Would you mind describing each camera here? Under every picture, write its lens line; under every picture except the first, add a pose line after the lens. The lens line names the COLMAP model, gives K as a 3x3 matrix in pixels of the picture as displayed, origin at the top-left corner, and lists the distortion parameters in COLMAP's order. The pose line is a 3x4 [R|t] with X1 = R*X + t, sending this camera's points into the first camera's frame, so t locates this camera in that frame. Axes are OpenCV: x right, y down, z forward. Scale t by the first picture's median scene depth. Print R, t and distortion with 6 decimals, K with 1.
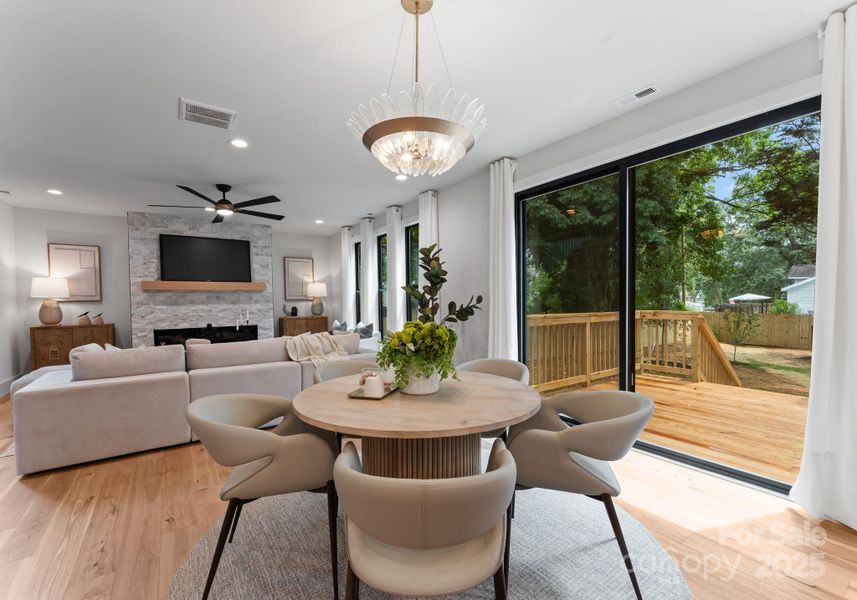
lens RADIAL K [[368.5, 0, 423.2], [0, 368.5, 312.3], [0, 0, 1]] dist [0.005170, -0.000172]
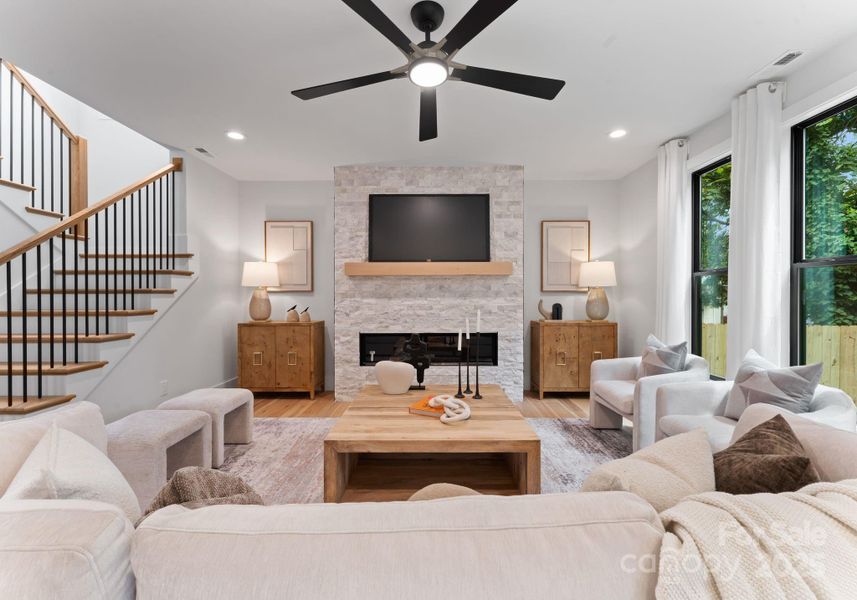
lens RADIAL K [[368.5, 0, 431.8], [0, 368.5, 297.6], [0, 0, 1]] dist [0.005170, -0.000172]
pose [[0.821628, 0.015459, -0.569814, -0.220214], [-0.026525, 0.999586, -0.011128, -0.015568], [0.569406, 0.024257, 0.821698, 0.498170]]
